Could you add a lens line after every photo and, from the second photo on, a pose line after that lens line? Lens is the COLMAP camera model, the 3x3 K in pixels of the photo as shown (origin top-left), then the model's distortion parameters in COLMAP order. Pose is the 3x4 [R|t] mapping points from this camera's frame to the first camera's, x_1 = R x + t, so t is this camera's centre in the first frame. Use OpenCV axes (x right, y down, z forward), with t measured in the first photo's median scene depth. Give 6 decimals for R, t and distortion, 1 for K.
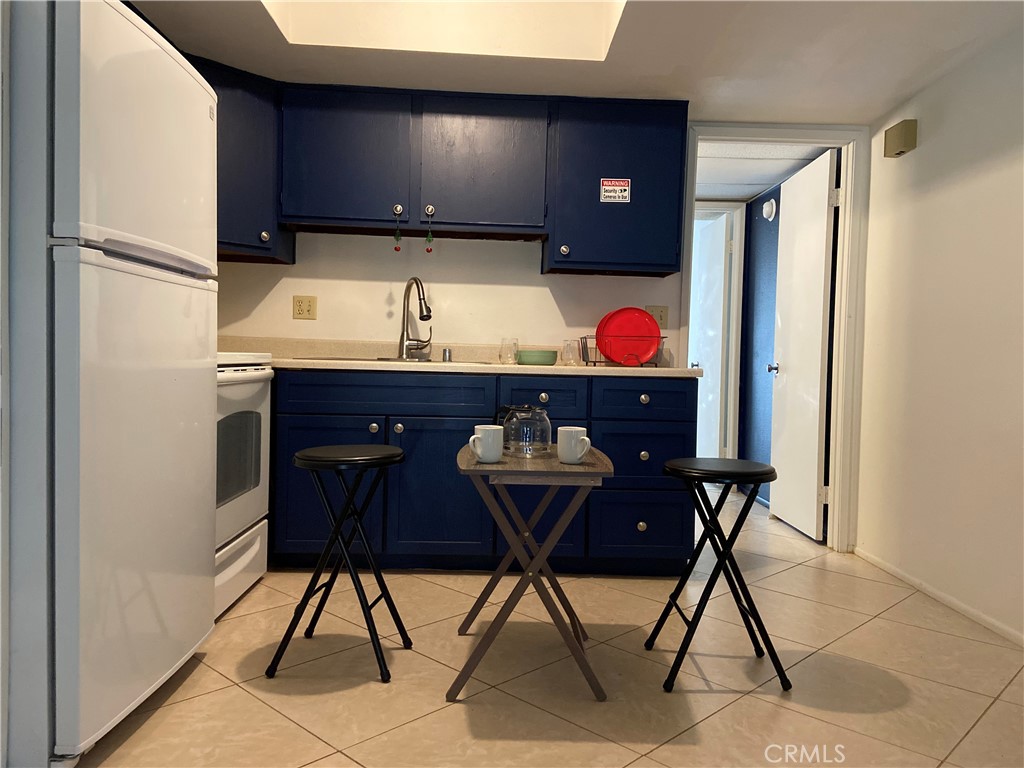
lens RADIAL K [[772.5, 0, 514.6], [0, 772.5, 390.8], [0, 0, 1]] dist [0.065656, -0.081627]
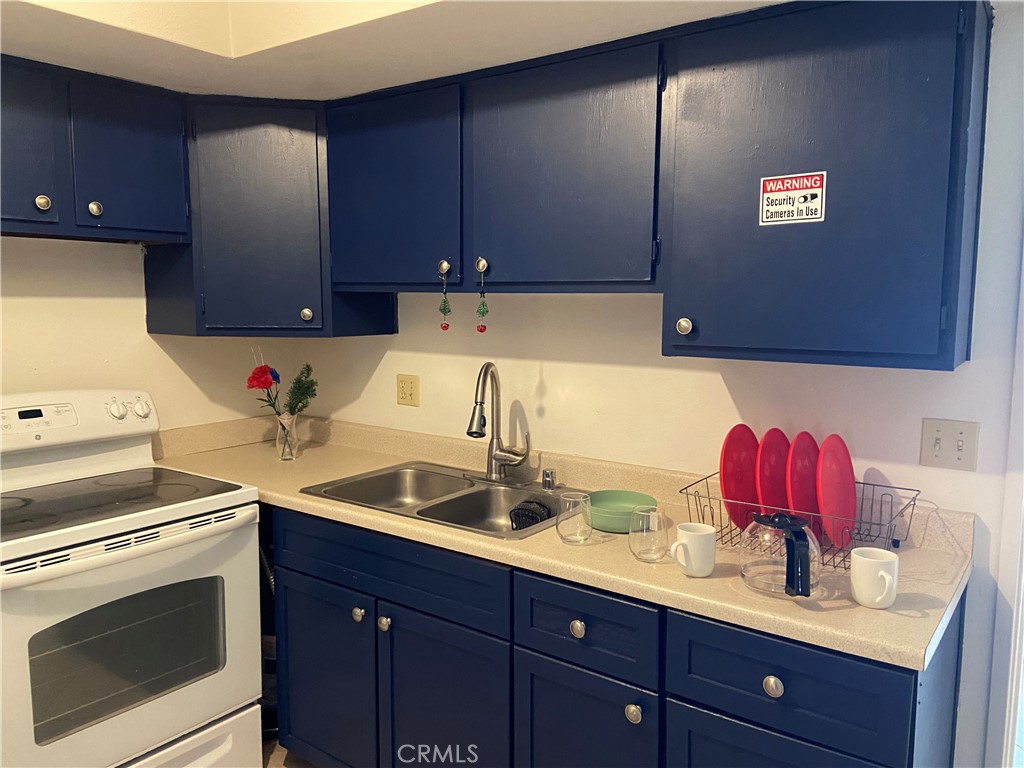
lens RADIAL K [[772.5, 0, 507.2], [0, 772.5, 373.8], [0, 0, 1]] dist [0.065656, -0.081627]
pose [[0.781017, 0.035218, -0.623516, 0.295501], [-0.007424, 0.998862, 0.047119, -0.172210], [0.624466, -0.032172, 0.780389, 0.513535]]
